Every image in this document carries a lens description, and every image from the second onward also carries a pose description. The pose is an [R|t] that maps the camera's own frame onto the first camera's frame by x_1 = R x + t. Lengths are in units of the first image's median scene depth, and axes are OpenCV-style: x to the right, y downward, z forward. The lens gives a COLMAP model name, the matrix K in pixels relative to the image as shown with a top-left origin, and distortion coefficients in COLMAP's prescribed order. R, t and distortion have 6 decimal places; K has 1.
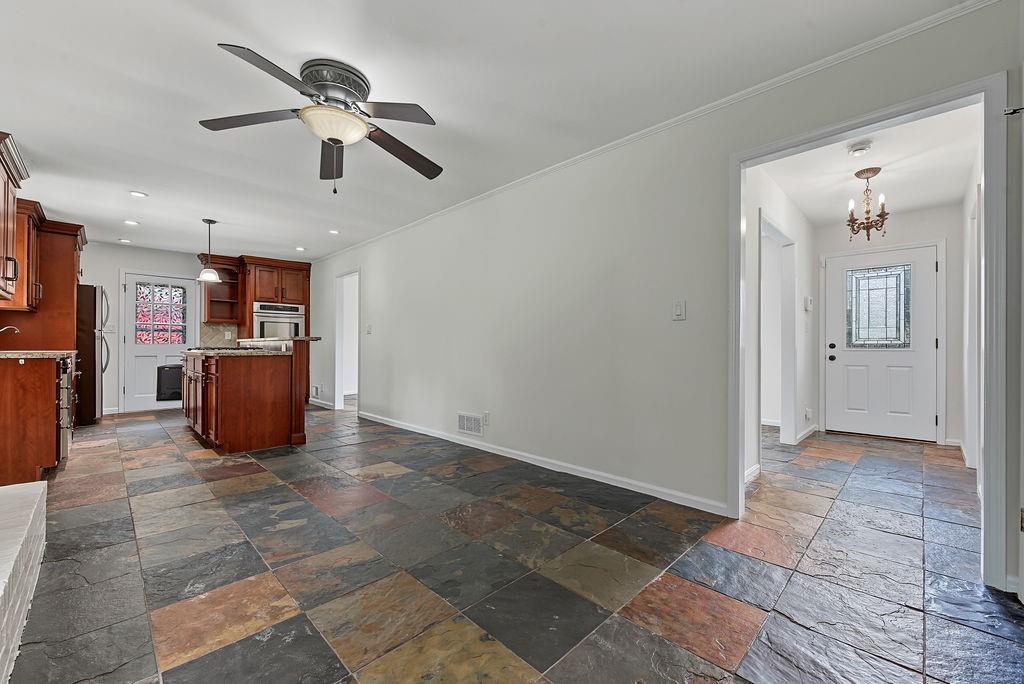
lens RADIAL K [[408.4, 0, 514.5], [0, 408.4, 346.8], [0, 0, 1]] dist [-0.000080, -0.000027]
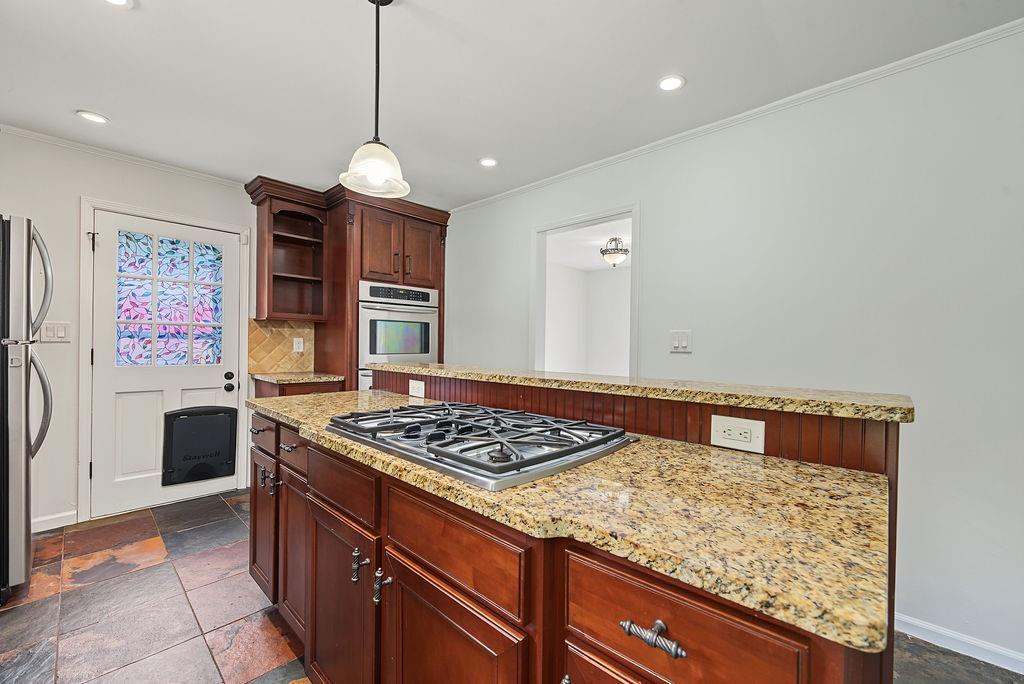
lens RADIAL K [[411.6, 0, 514.8], [0, 411.6, 347.8], [0, 0, 1]] dist [0.001334, -0.000176]
pose [[0.999165, 0.009806, 0.039661, -0.485210], [-0.010241, 0.999889, 0.010782, -0.035835], [-0.039551, -0.011179, 0.999155, 0.504904]]
